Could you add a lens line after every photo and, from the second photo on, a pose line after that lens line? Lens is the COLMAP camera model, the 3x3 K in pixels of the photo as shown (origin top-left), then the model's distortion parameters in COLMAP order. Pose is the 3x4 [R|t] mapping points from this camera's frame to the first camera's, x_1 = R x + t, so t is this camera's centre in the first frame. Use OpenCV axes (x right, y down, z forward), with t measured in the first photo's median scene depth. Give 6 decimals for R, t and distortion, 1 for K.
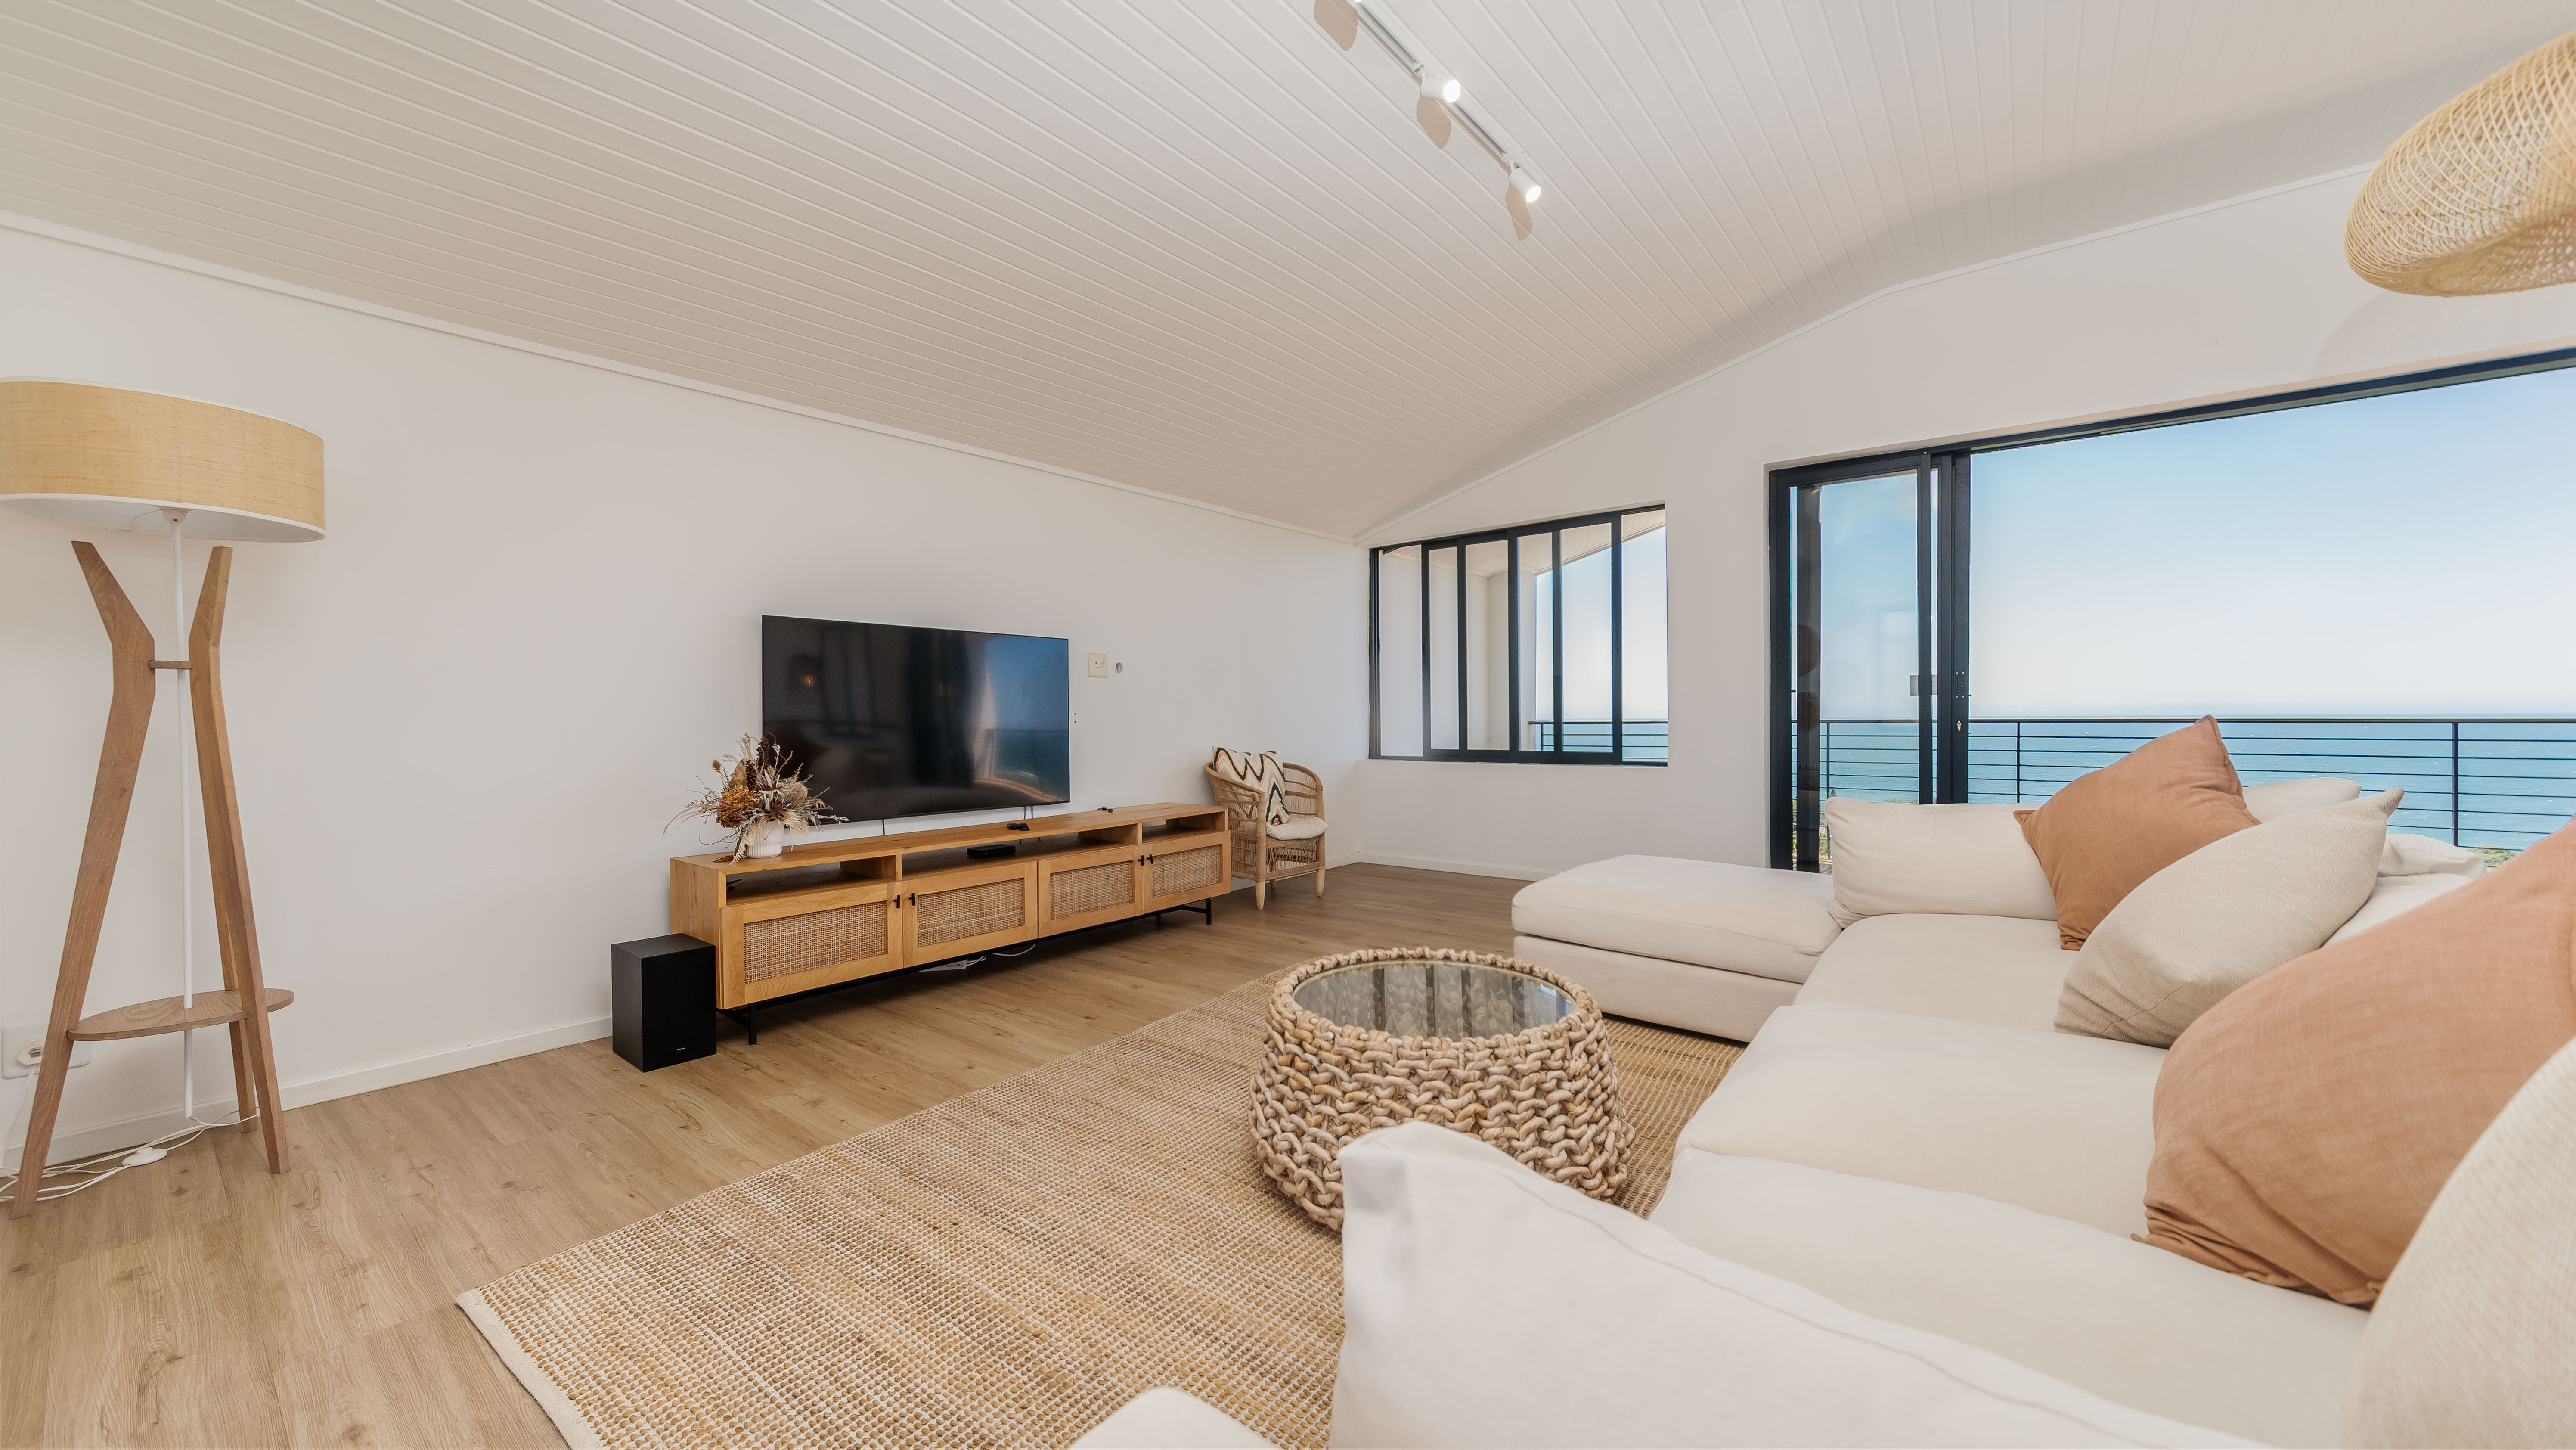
lens RADIAL K [[941.3, 0, 1273.5], [0, 941.3, 694.1], [0, 0, 1]] dist [-0.000002, 0.005997]
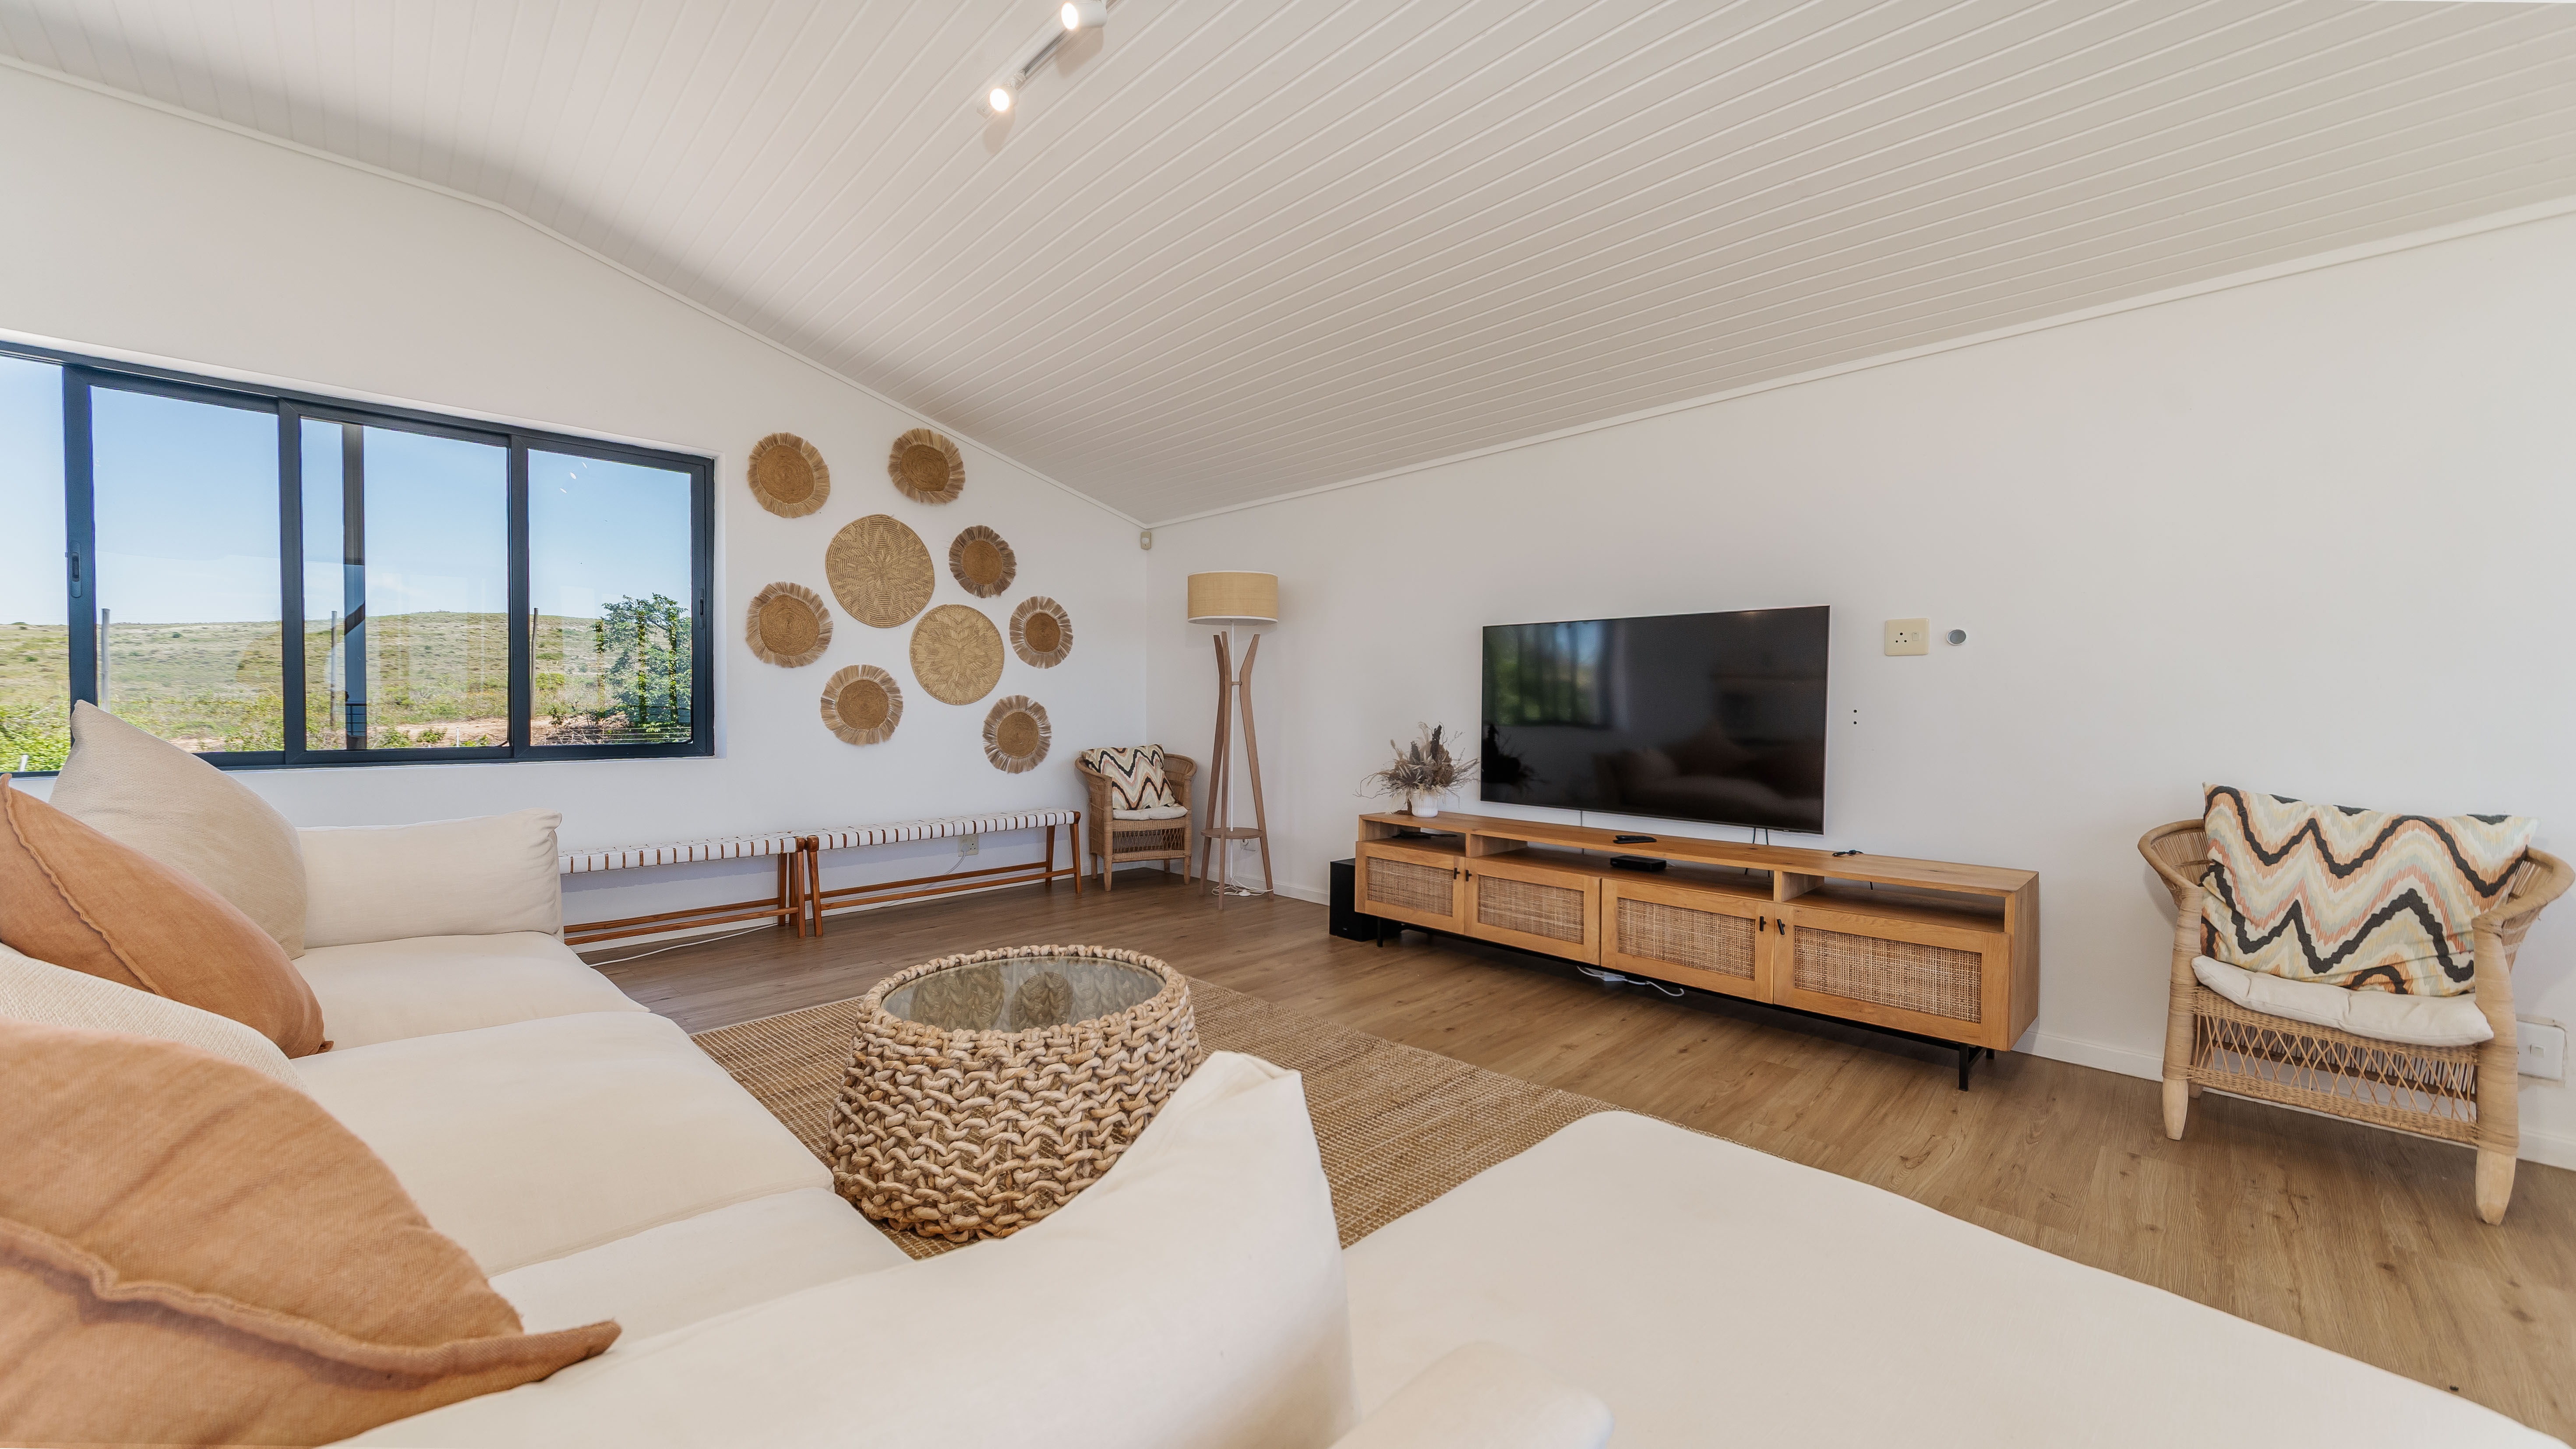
lens RADIAL K [[926.9, 0, 1275.8], [0, 926.9, 730.7], [0, 0, 1]] dist [0.000991, -0.000069]
pose [[-0.122114, 0.028408, -0.992109, 0.685583], [0.011174, 0.999566, 0.027246, 0.015265], [0.992453, -0.007759, -0.122379, 0.873099]]
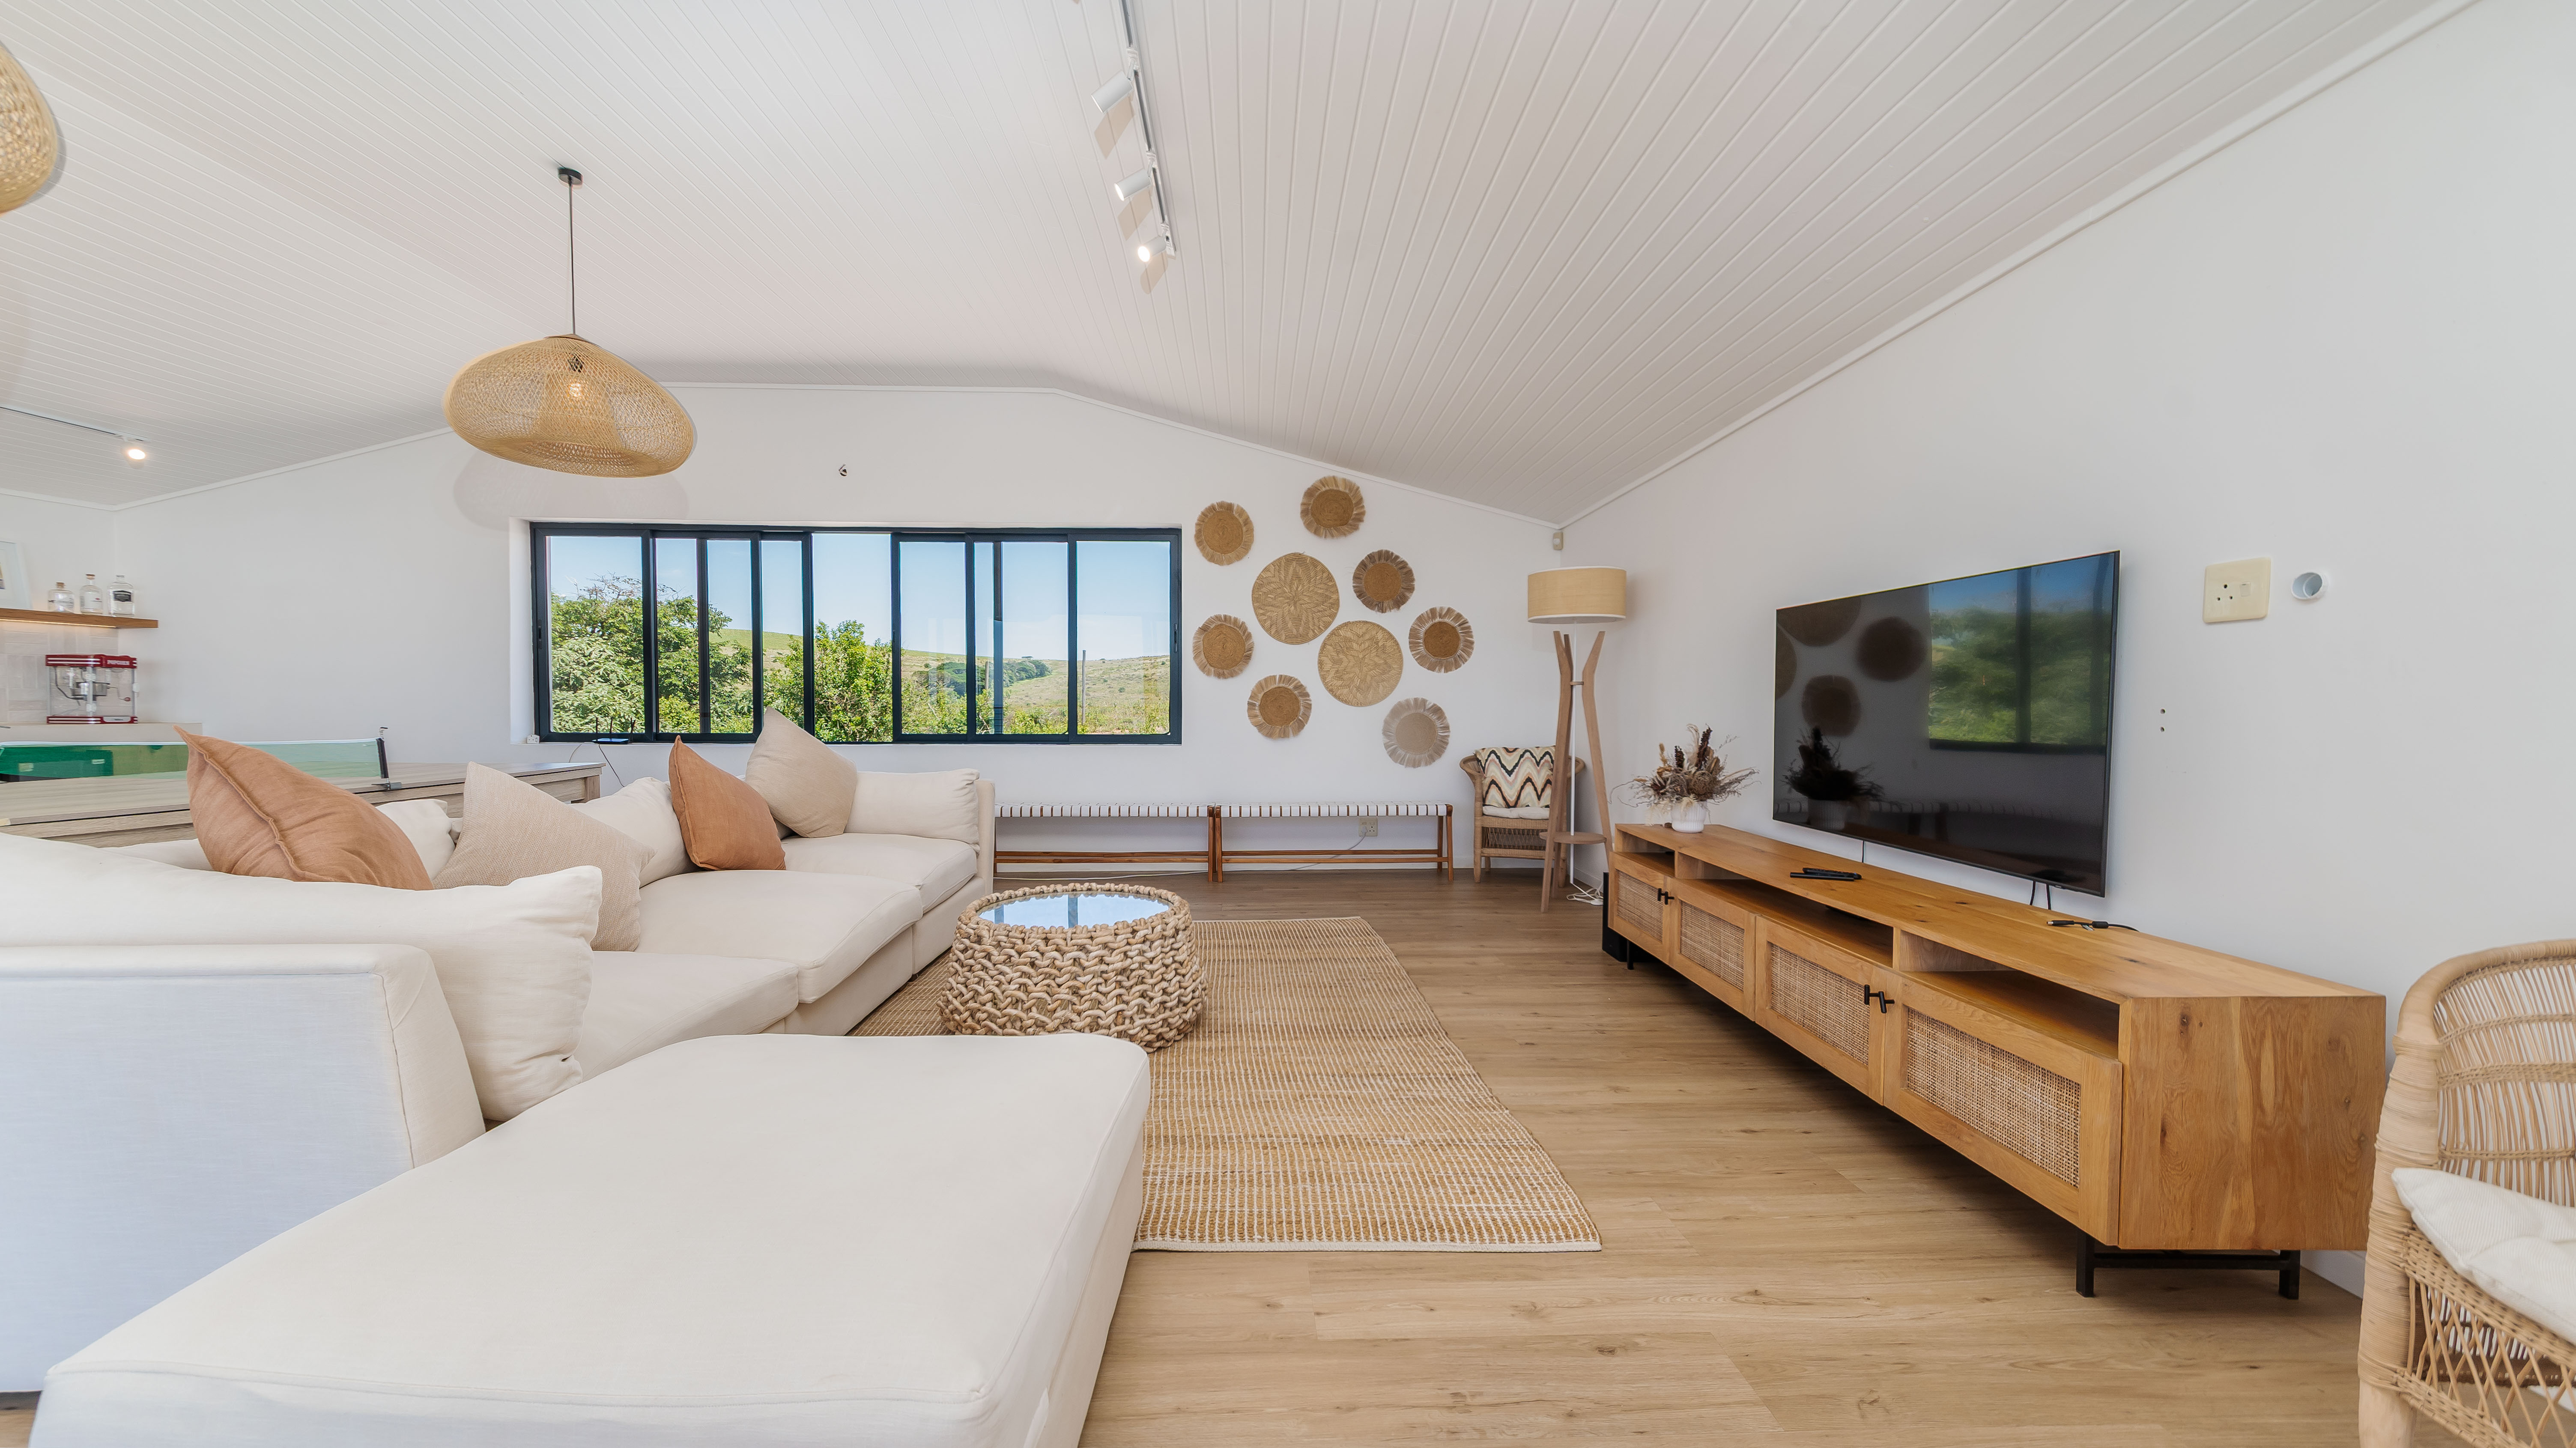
lens RADIAL K [[927.0, 0, 1275.8], [0, 927.0, 730.2], [0, 0, 1]] dist [0.000991, -0.000069]
pose [[-0.760154, 0.017914, -0.649496, 0.519404], [0.010064, 0.999825, 0.015799, 0.024254], [0.649665, 0.005473, -0.760201, 1.403265]]
